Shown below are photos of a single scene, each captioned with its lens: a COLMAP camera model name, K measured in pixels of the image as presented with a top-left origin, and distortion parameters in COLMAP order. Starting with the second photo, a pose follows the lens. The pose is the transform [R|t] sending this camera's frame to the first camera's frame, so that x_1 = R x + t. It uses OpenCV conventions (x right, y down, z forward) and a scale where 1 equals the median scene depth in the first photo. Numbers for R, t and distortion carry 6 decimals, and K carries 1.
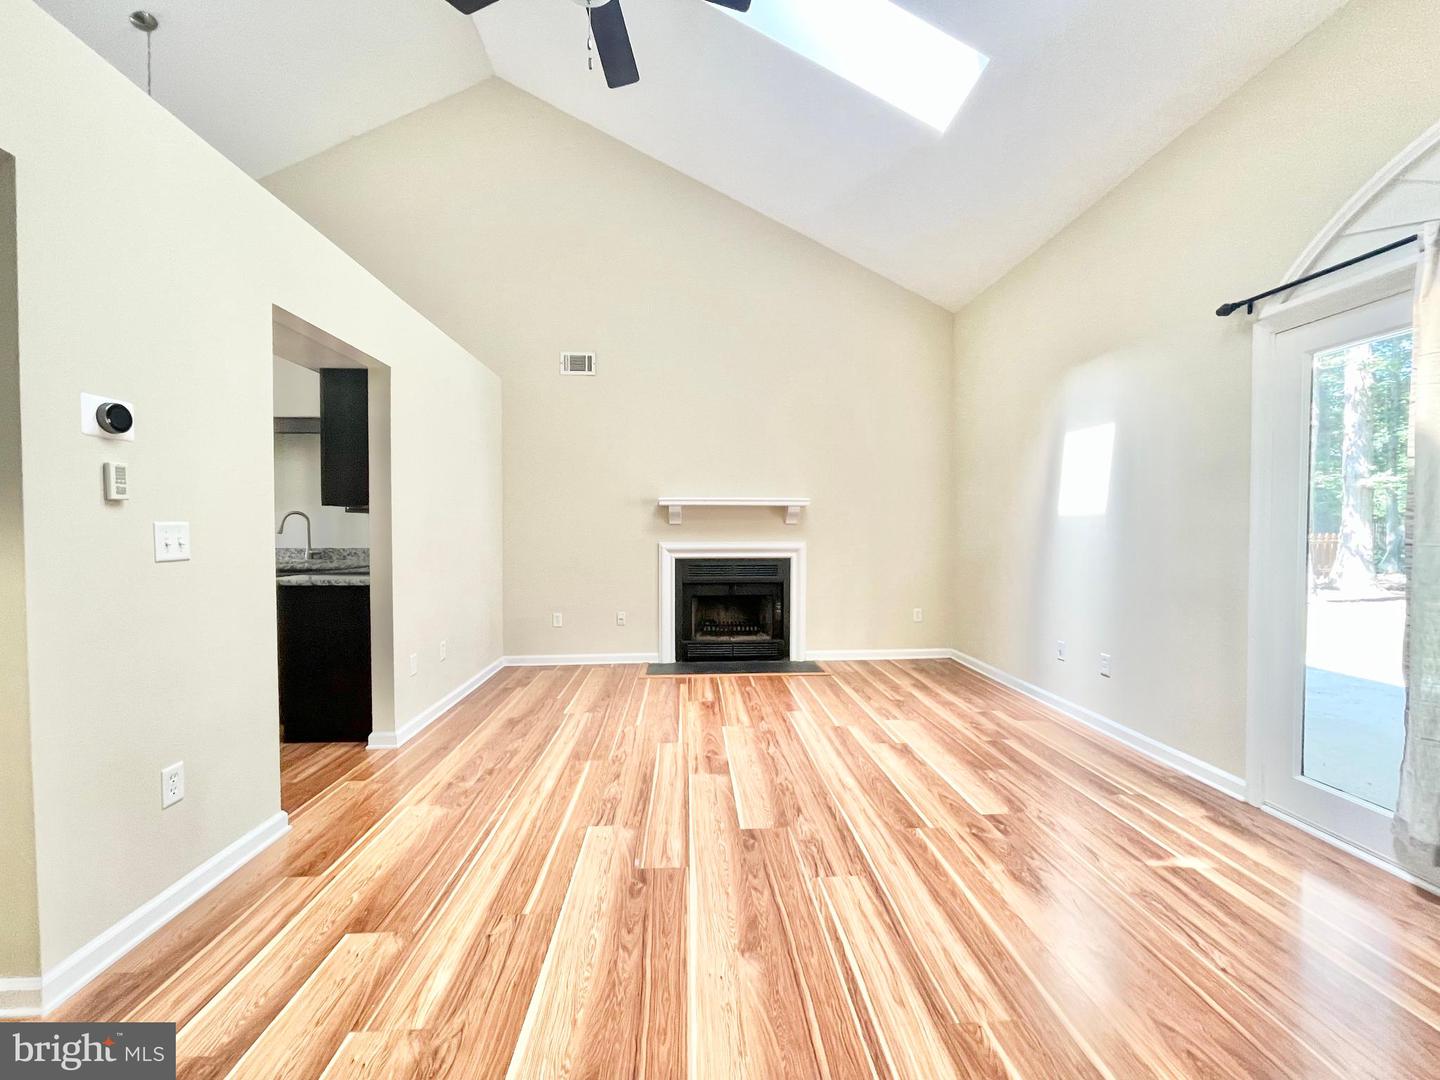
lens RADIAL K [[582.2, 0, 728.4], [0, 582.2, 544.1], [0, 0, 1]] dist [-0.002160, -0.000004]
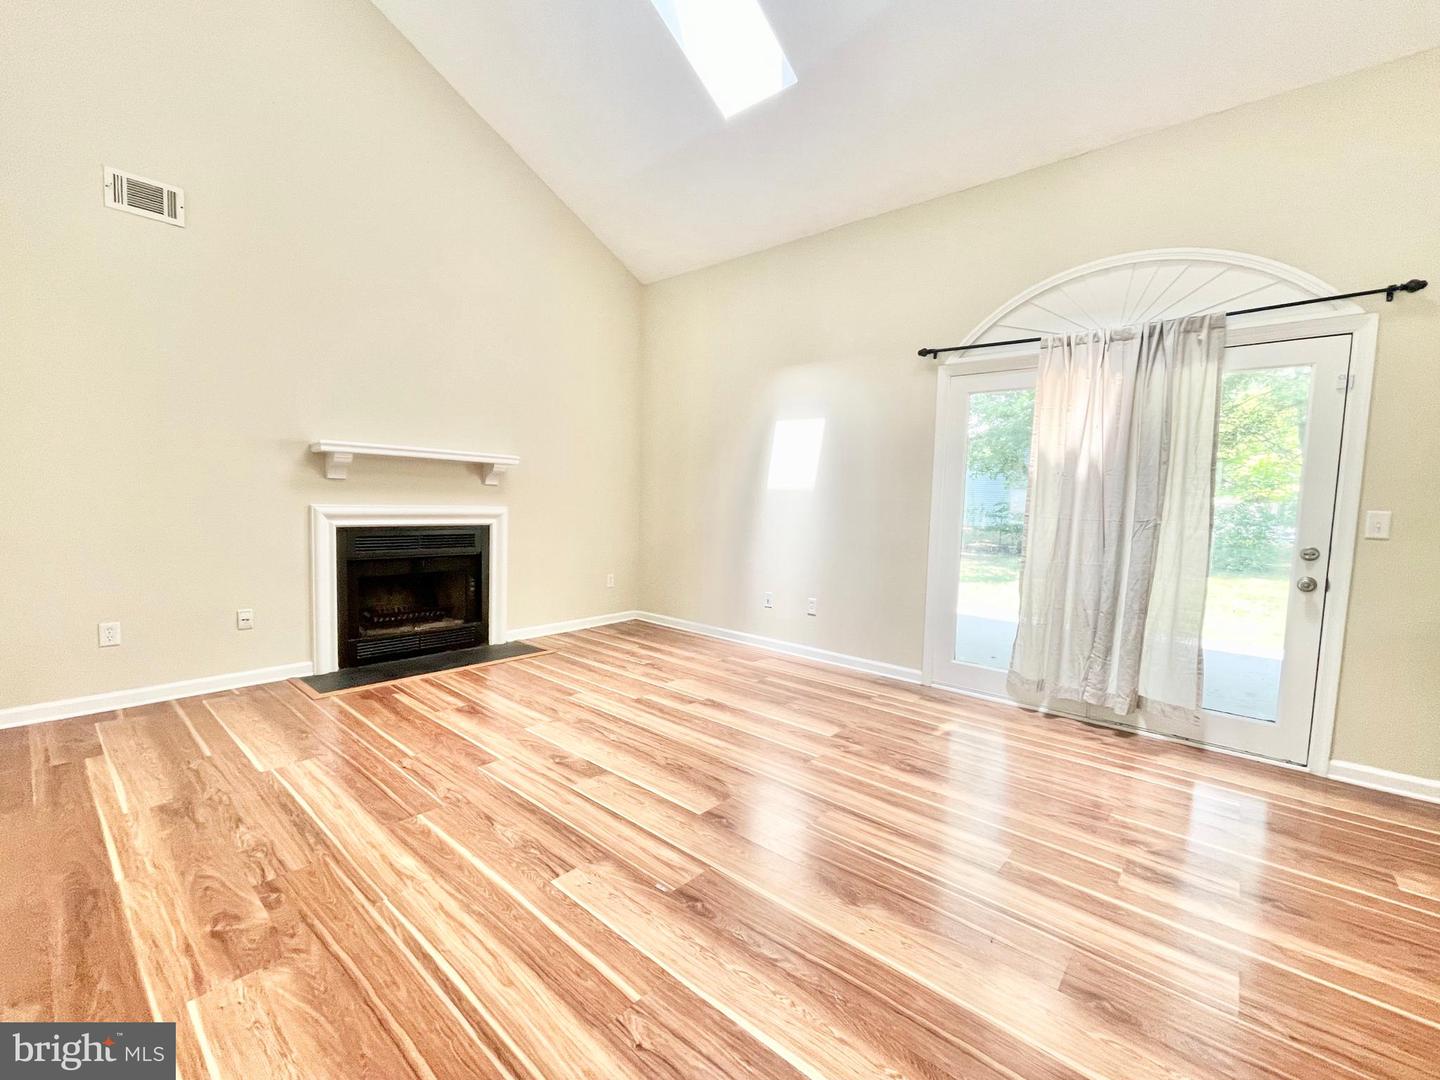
lens RADIAL K [[602.7, 0, 725.4], [0, 602.7, 540.0], [0, 0, 1]] dist [-0.001204, 0.000032]
pose [[0.701323, -0.025088, 0.712402, -0.464261], [-0.012794, 0.998777, 0.047768, -0.000763], [-0.712729, -0.042615, 0.700144, 0.225279]]
